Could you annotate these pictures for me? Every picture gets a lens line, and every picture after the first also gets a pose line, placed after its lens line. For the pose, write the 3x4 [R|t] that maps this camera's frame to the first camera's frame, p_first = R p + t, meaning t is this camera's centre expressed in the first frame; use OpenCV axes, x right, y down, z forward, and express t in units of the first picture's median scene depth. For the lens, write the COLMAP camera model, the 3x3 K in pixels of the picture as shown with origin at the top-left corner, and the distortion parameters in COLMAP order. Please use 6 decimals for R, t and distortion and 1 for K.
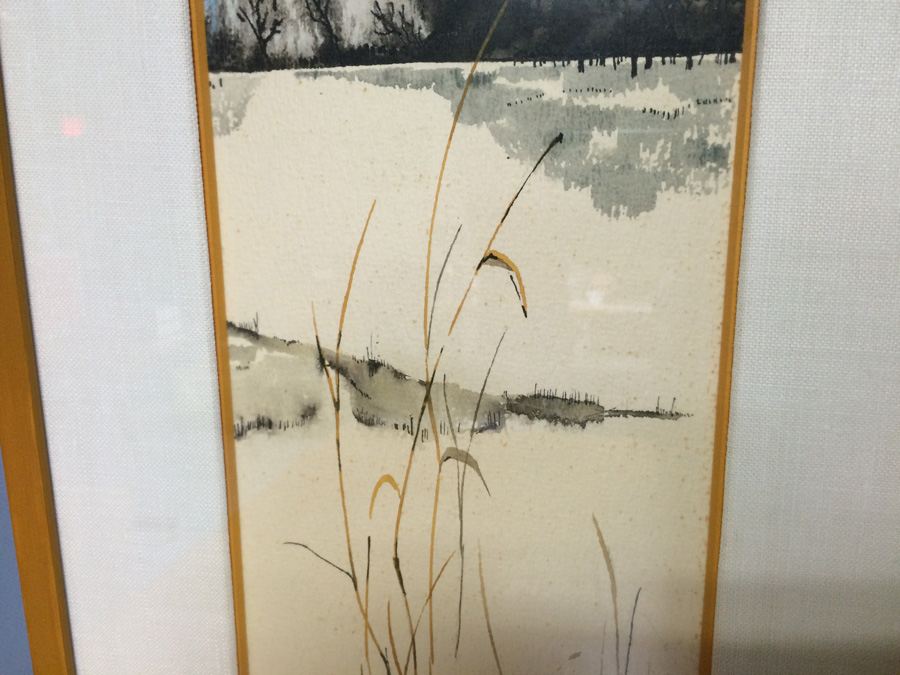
lens RADIAL K [[771.5, 0, 431.6], [0, 771.5, 381.0], [0, 0, 1]] dist [0.041409, -0.071527]
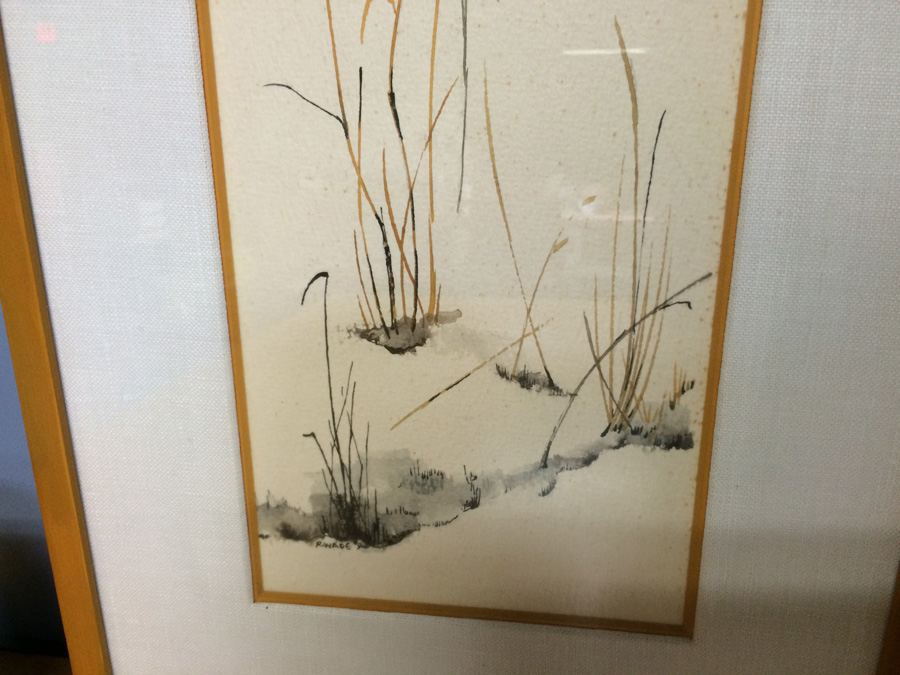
lens RADIAL K [[771.5, 0, 450.9], [0, 771.5, 333.8], [0, 0, 1]] dist [0.041409, -0.071527]
pose [[0.999793, 0.001336, 0.020310, 0.001954], [-0.003672, 0.993313, 0.115396, 0.163550], [-0.020020, -0.115446, 0.993112, 0.034140]]
